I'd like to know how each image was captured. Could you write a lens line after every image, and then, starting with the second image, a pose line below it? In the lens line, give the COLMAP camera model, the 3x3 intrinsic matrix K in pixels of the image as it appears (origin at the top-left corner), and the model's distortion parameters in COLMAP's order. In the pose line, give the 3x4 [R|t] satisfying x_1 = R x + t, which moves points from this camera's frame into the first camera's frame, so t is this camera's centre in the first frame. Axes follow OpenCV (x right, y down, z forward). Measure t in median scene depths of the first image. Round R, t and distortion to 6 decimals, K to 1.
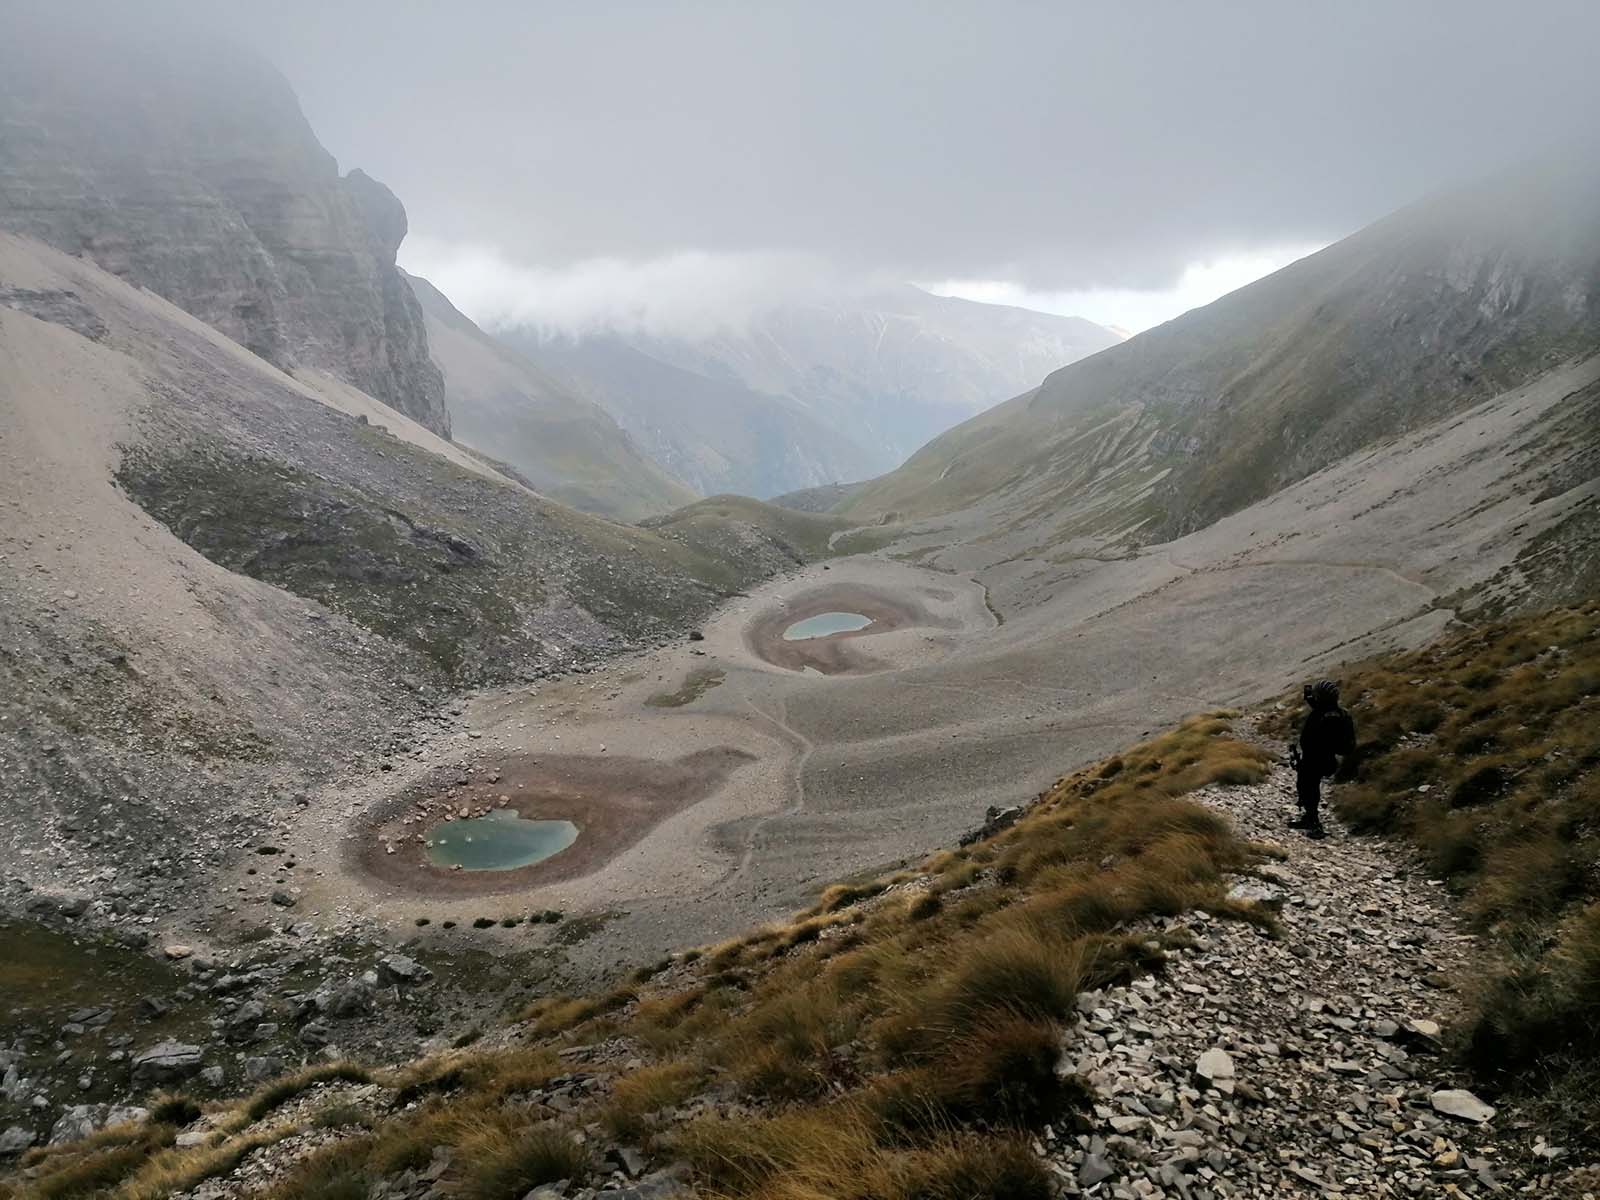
lens RADIAL K [[1230.6, 0, 800.0], [0, 1230.6, 600.0], [0, 0, 1]] dist [0.005730, -0.000387]
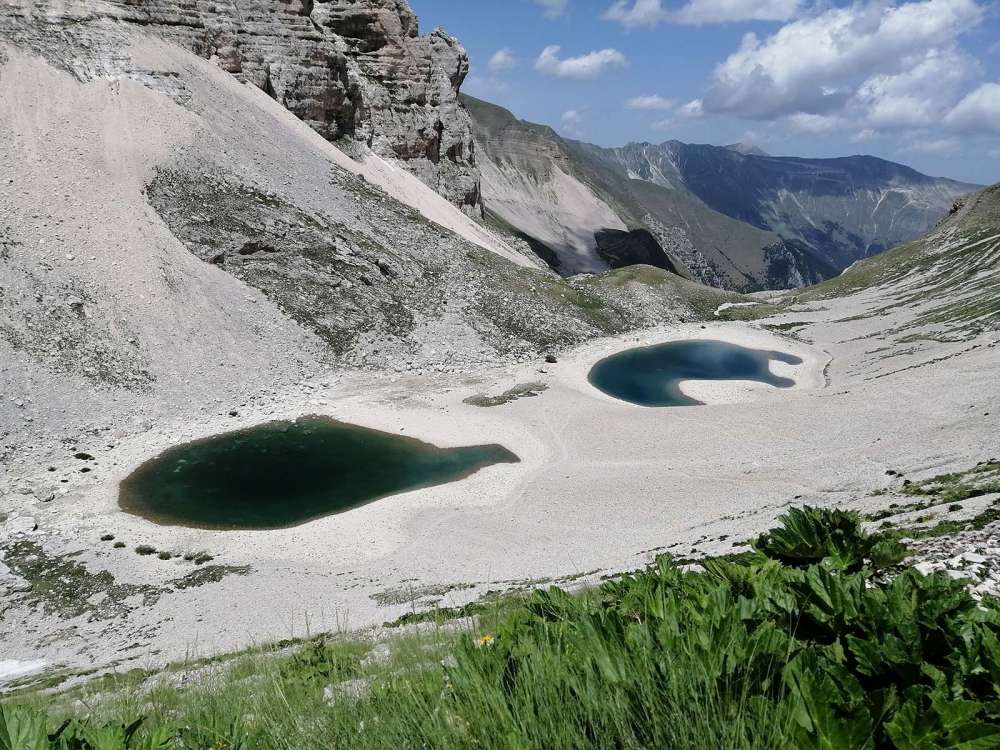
lens RADIAL K [[769.1, 0, 500.0], [0, 769.1, 375.0], [0, 0, 1]] dist [0.005730, -0.000387]
pose [[0.921291, 0.138493, -0.363377, 0.150203], [-0.132650, 0.990310, 0.041119, 0.020175], [0.365550, 0.010319, 0.930734, 0.265494]]
